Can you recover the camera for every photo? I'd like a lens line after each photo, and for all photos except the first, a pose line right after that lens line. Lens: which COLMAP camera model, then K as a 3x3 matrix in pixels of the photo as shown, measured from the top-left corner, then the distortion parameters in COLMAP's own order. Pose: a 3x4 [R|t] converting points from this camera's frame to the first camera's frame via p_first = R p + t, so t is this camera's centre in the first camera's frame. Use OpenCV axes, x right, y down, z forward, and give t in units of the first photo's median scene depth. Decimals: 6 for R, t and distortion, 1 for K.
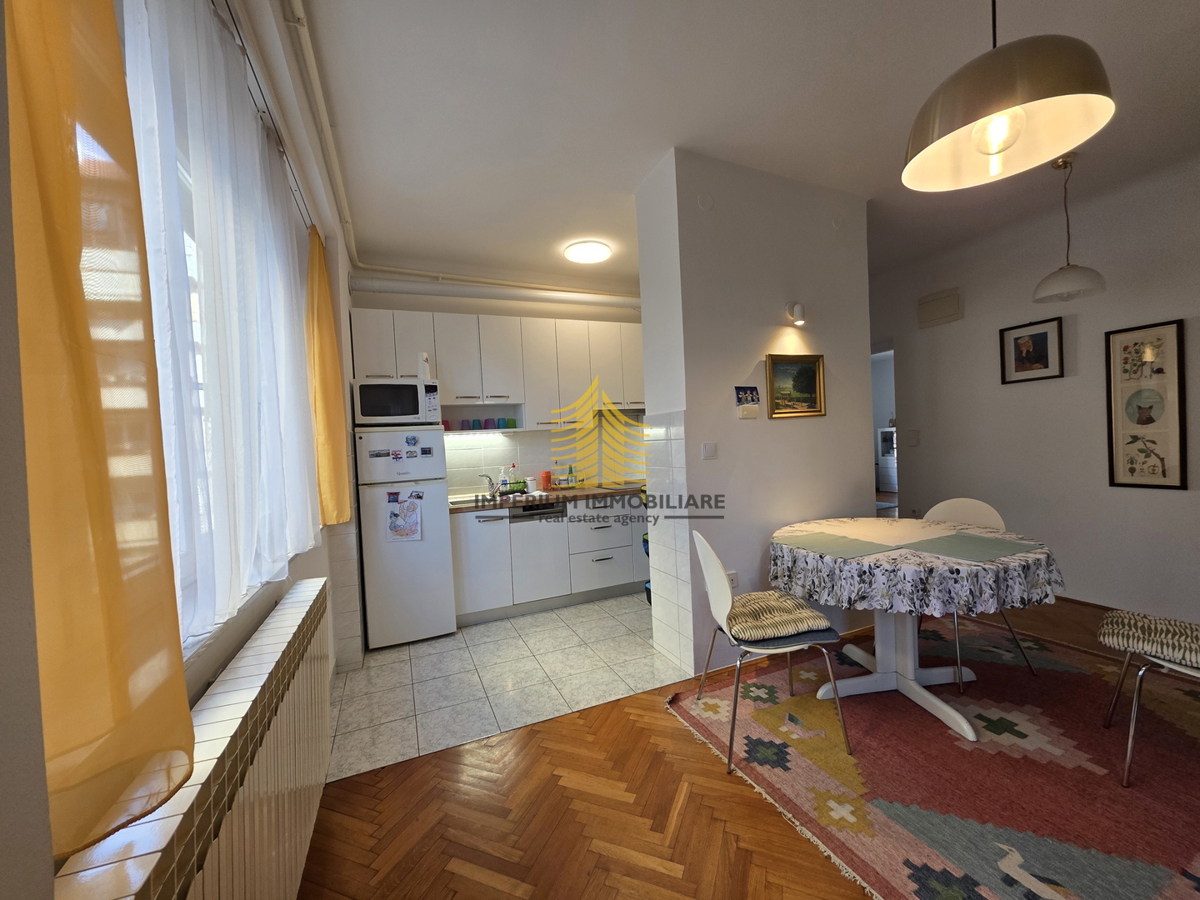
lens RADIAL K [[477.7, 0, 598.8], [0, 477.7, 448.2], [0, 0, 1]] dist [-0.000716, -0.000089]
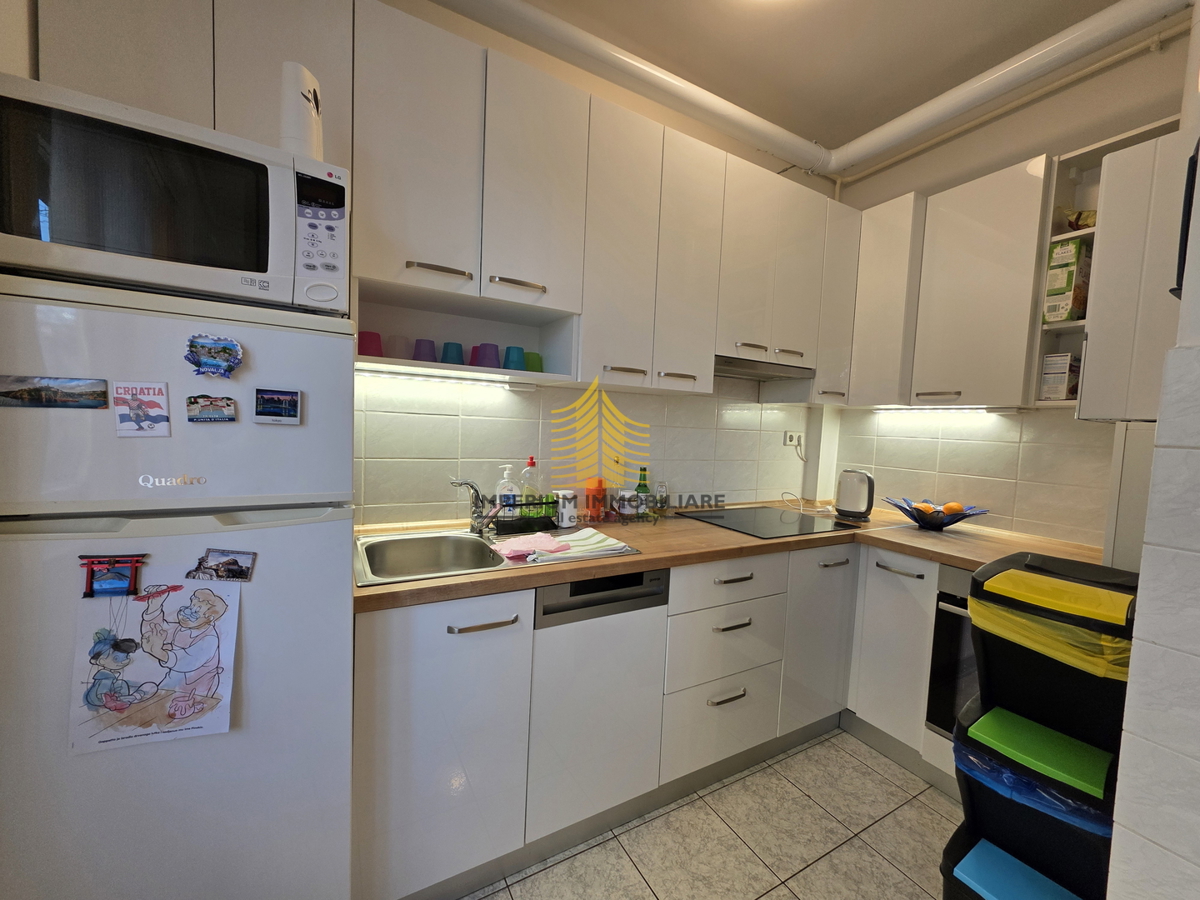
lens RADIAL K [[477.7, 0, 602.8], [0, 477.7, 454.9], [0, 0, 1]] dist [-0.000716, -0.000089]
pose [[0.988389, 0.093178, 0.120021, -0.184780], [-0.099807, 0.993727, 0.050445, 0.002703], [-0.114568, -0.061838, 0.991489, 0.626599]]
